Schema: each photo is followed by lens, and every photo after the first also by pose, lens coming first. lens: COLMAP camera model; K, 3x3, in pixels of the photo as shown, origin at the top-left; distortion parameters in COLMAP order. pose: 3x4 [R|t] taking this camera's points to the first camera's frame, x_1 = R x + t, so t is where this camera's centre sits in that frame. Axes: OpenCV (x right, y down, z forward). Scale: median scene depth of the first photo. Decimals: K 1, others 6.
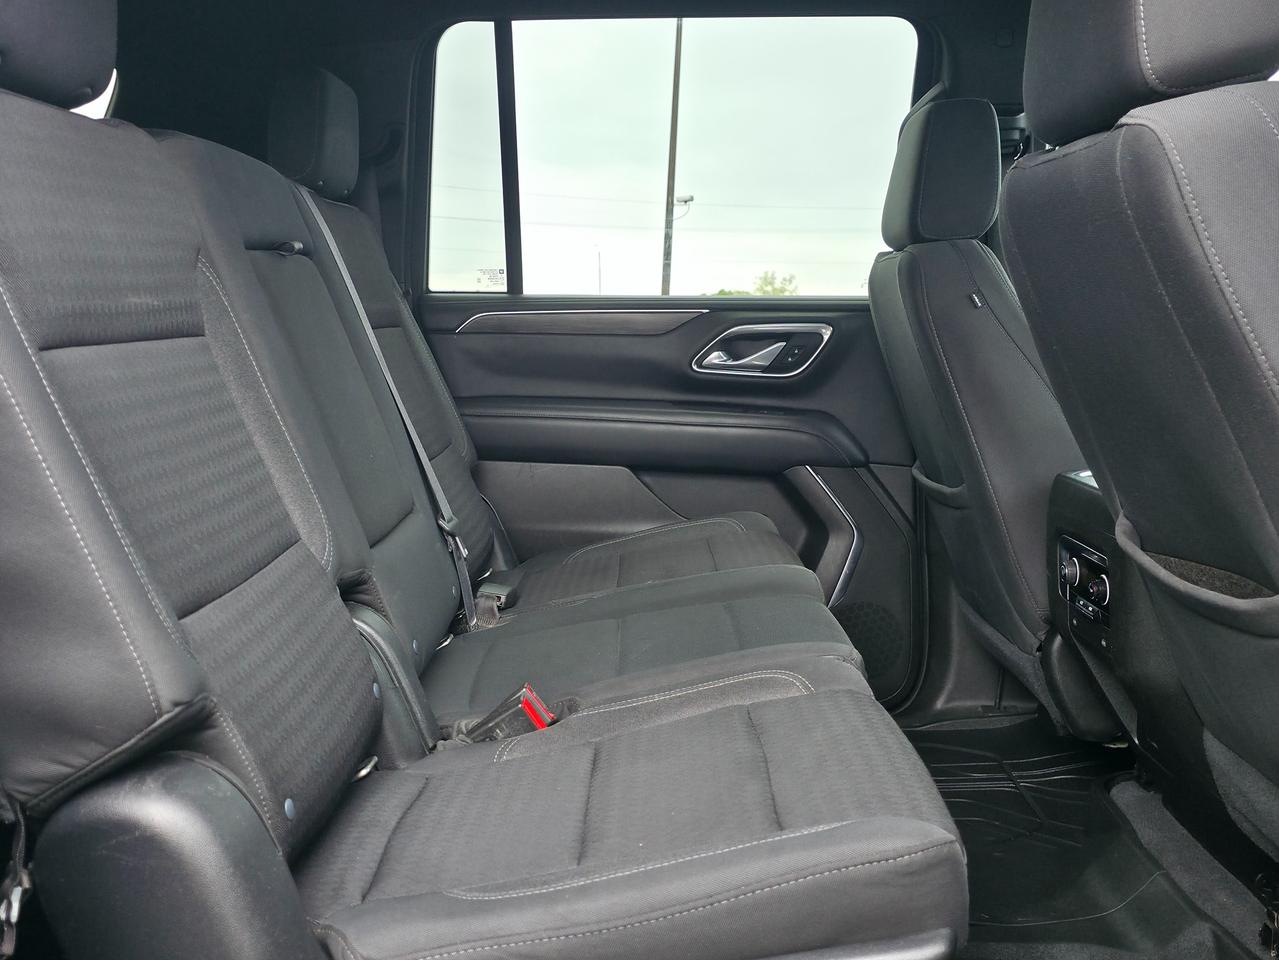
lens RADIAL K [[1325.1, 0, 630.4], [0, 1325.1, 469.8], [0, 0, 1]] dist [0.067703, 0.000000]
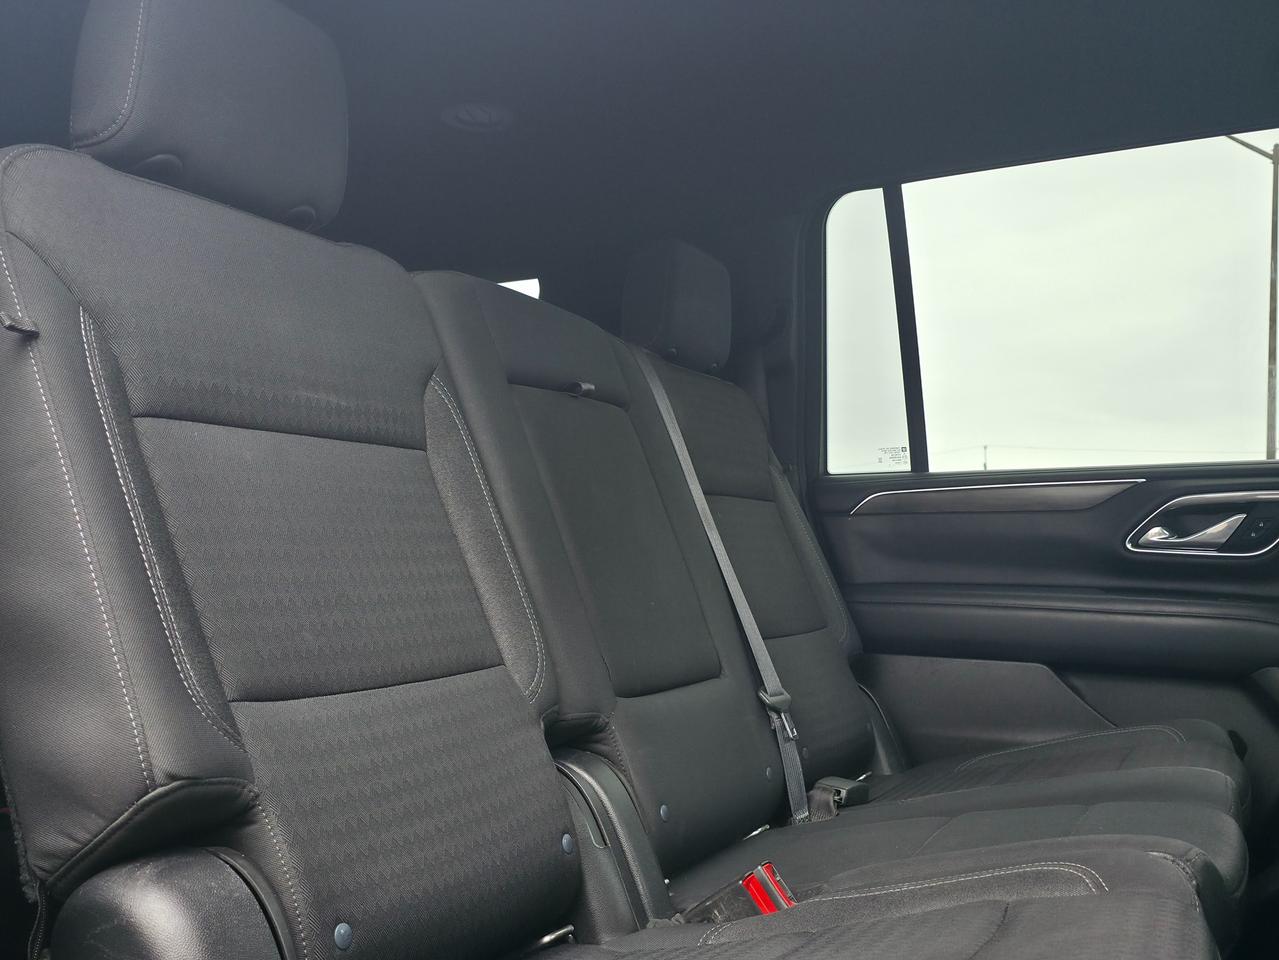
lens RADIAL K [[1325.1, 0, 641.8], [0, 1325.1, 487.3], [0, 0, 1]] dist [0.067703, 0.000000]
pose [[0.910123, -0.039264, -0.412474, 0.155603], [-0.038796, 0.983051, -0.179181, 0.064791], [0.412518, 0.179079, 0.893174, 0.144212]]
